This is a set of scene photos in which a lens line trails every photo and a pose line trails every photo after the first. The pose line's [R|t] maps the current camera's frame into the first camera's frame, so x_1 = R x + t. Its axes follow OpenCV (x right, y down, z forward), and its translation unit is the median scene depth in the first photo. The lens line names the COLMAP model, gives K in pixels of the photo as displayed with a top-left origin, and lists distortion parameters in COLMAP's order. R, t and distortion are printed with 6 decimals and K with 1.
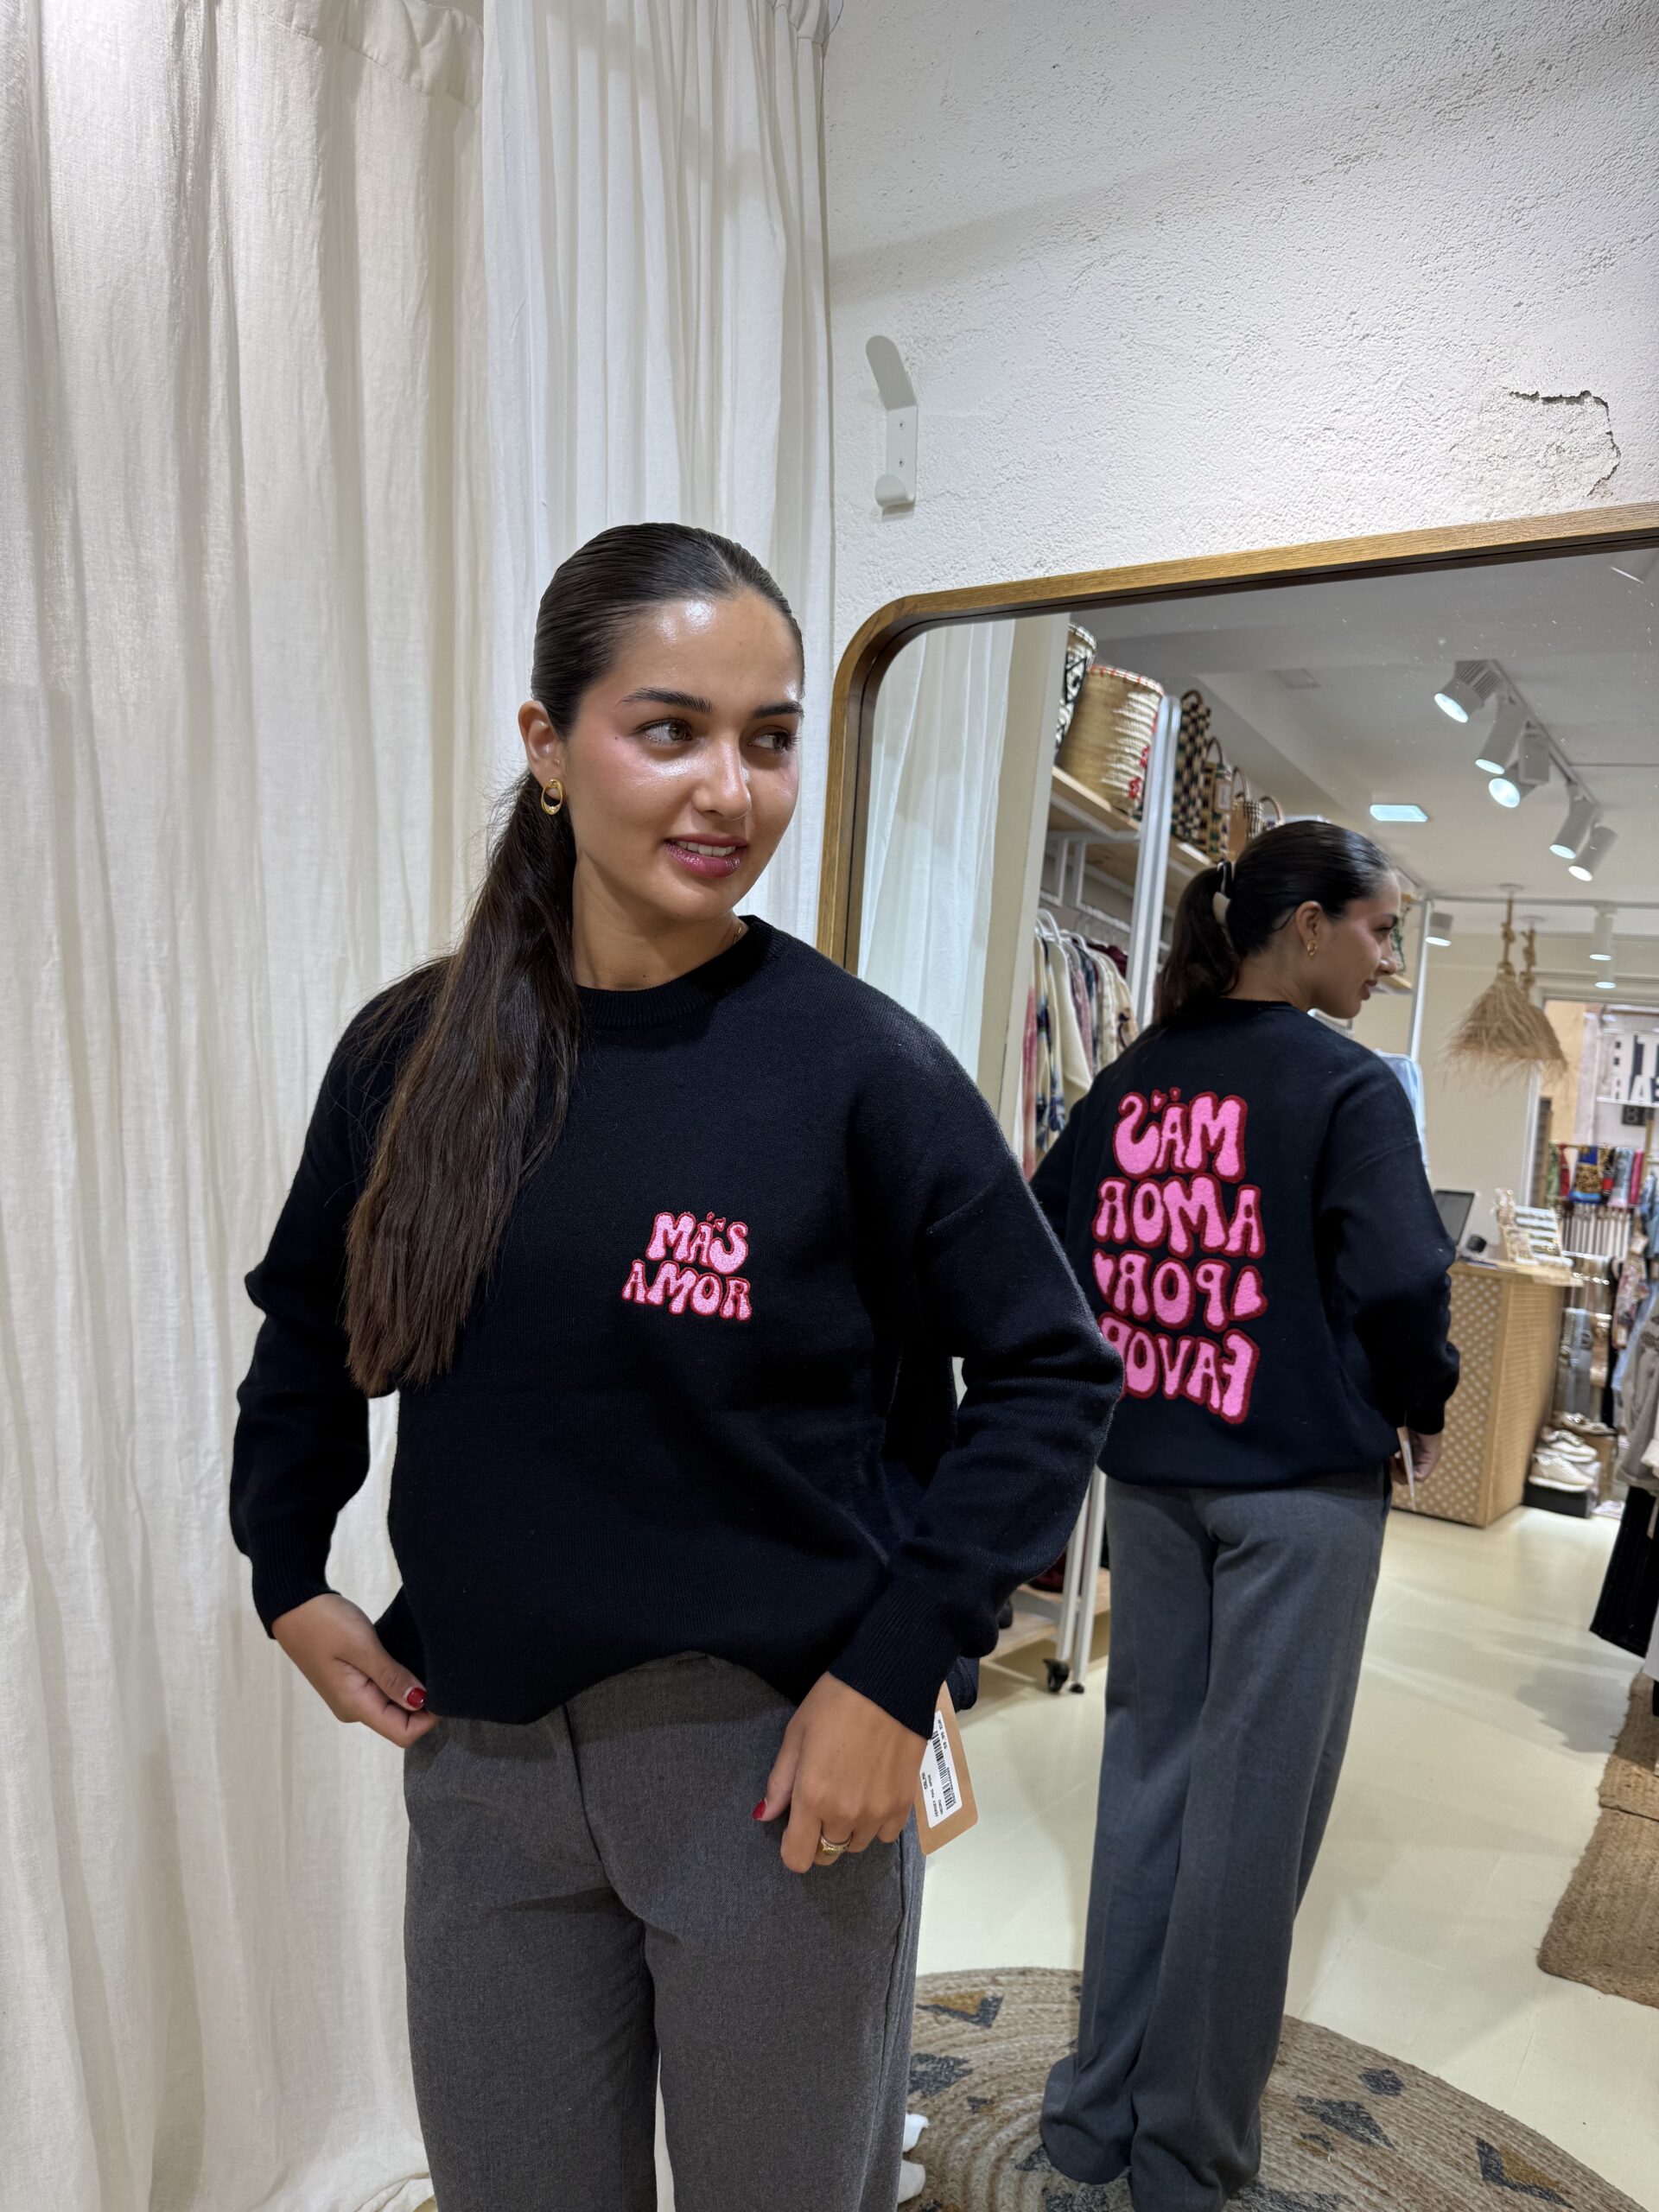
lens RADIAL K [[1534.1, 0, 825.9], [0, 1534.1, 1113.3], [0, 0, 1]] dist [0.001959, 0.003459]
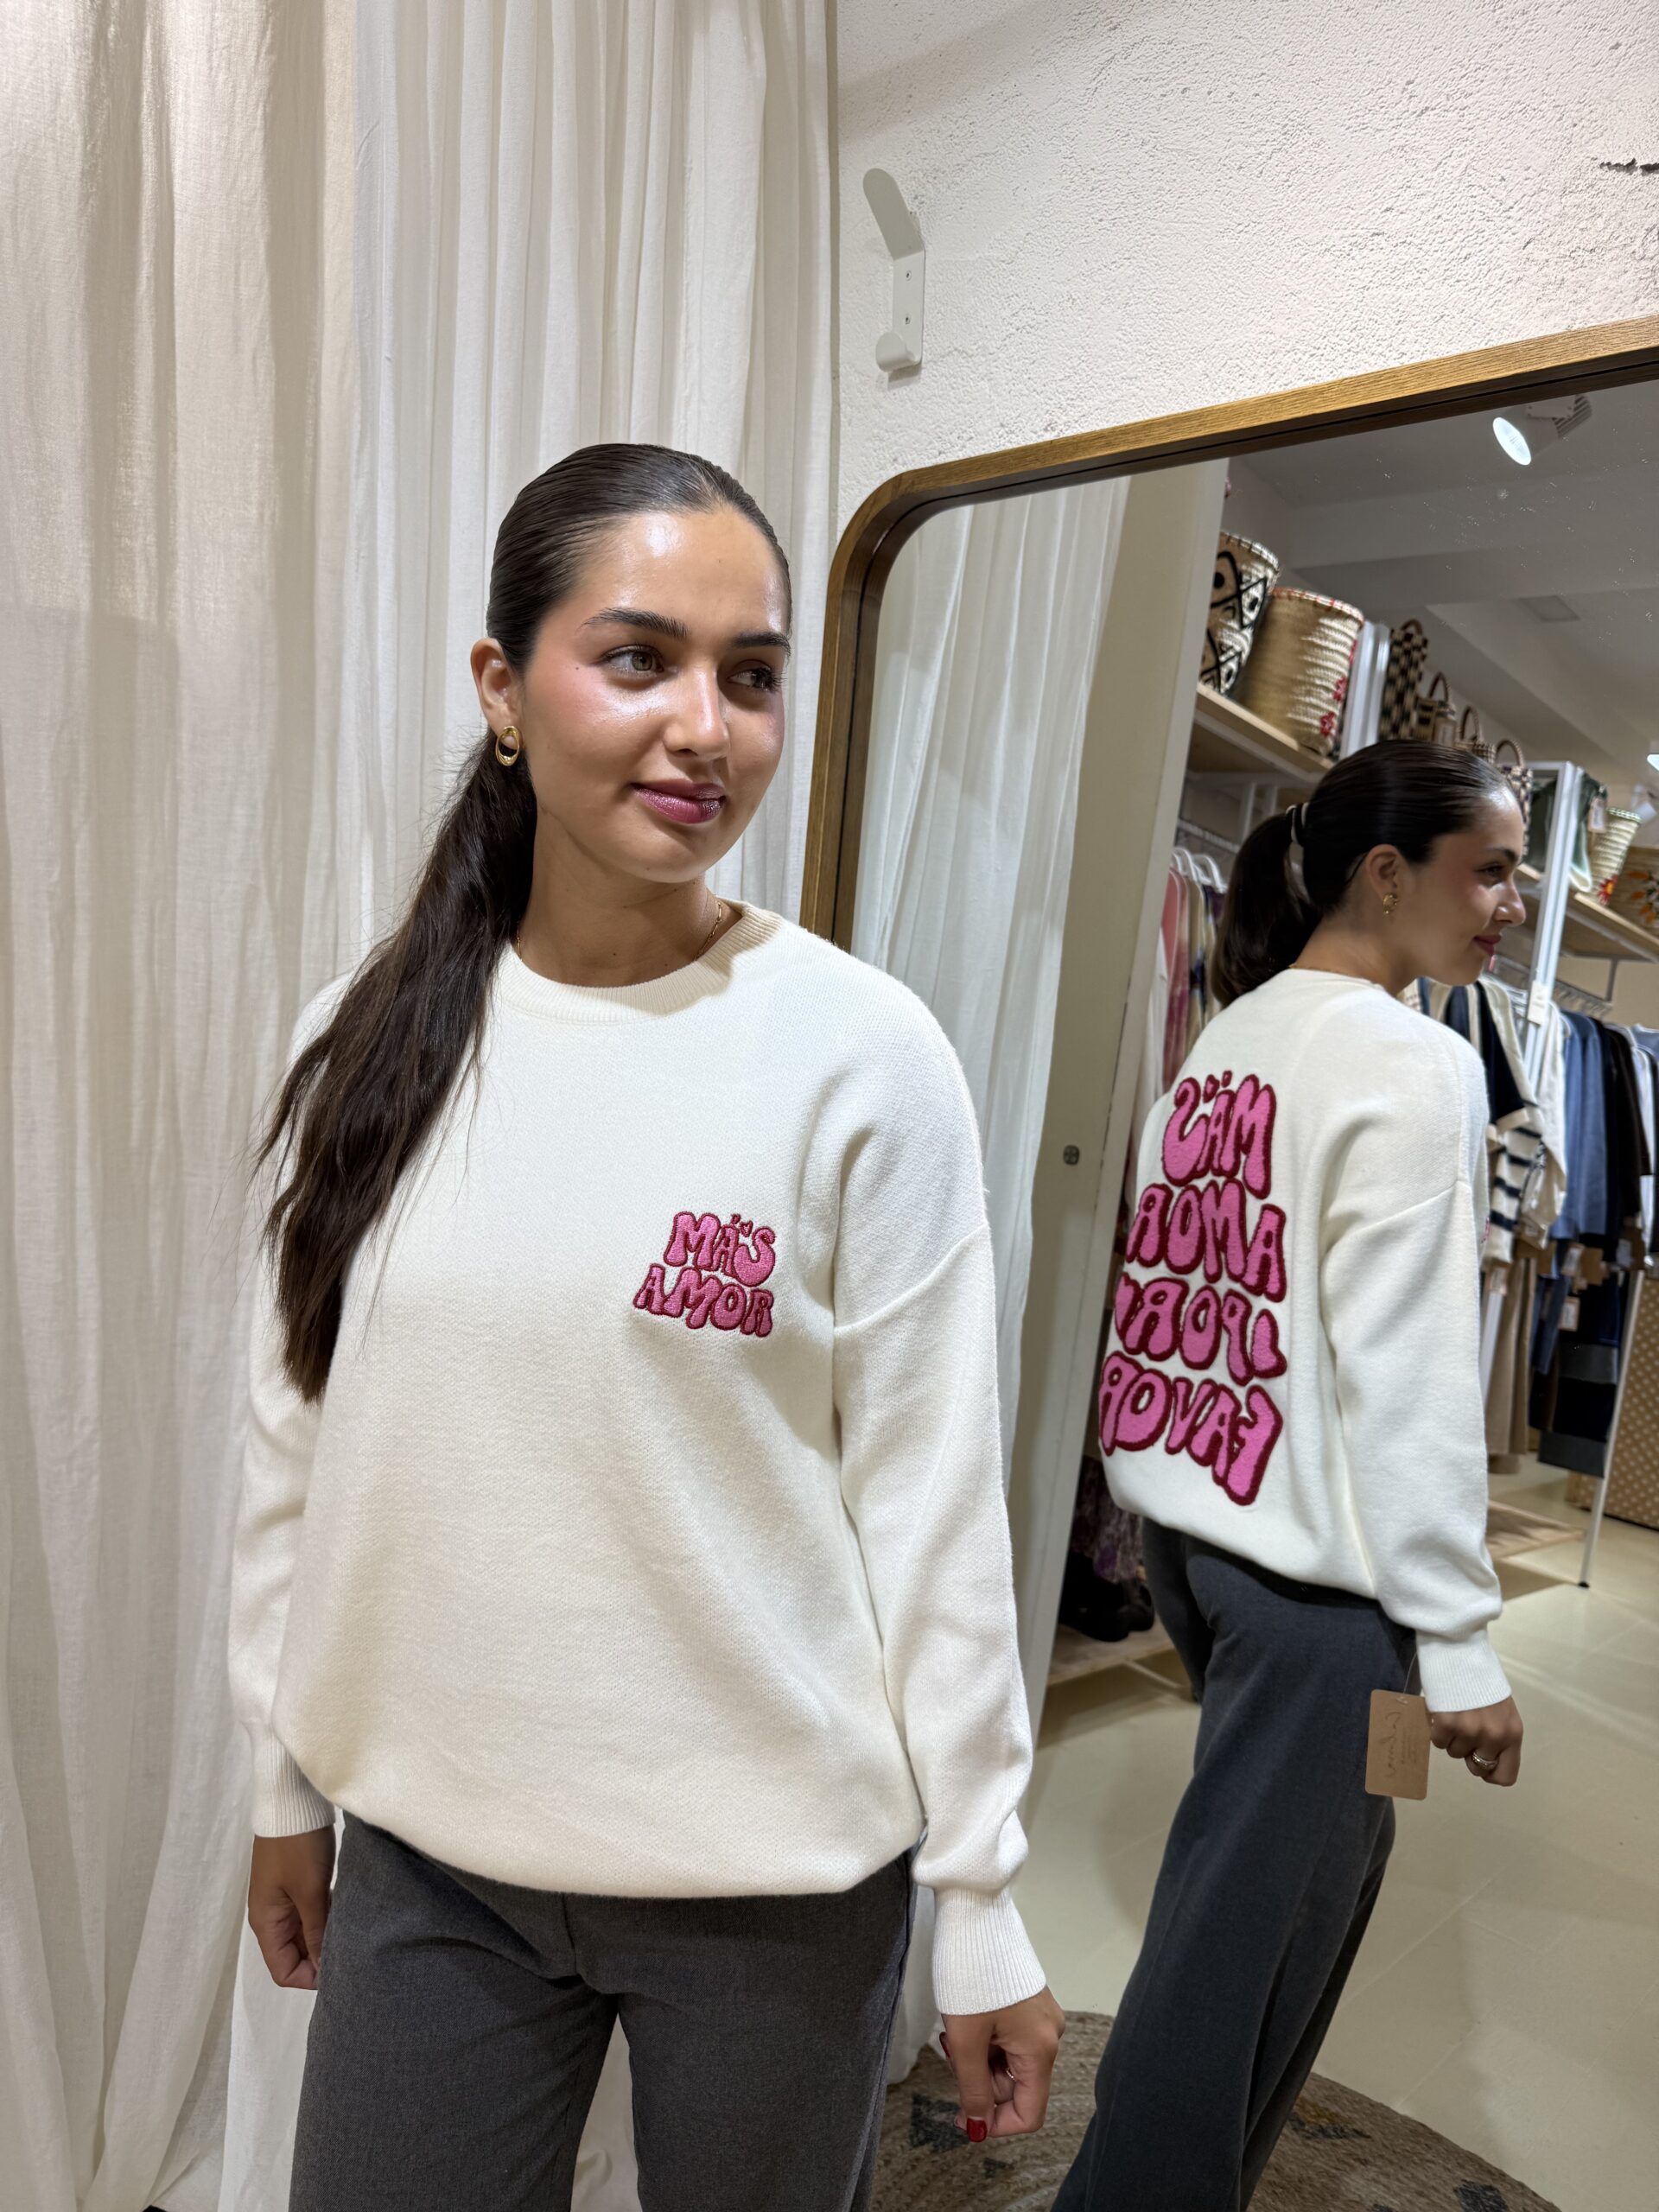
lens RADIAL K [[1542.1, 0, 829.5], [0, 1542.1, 1106.0], [0, 0, 1]] dist [-0.050429, 0.038298]
pose [[0.985720, 0.040059, -0.163556, 0.171835], [-0.035891, 0.998953, 0.028363, -0.008372], [0.164521, -0.022087, 0.986126, 0.152173]]
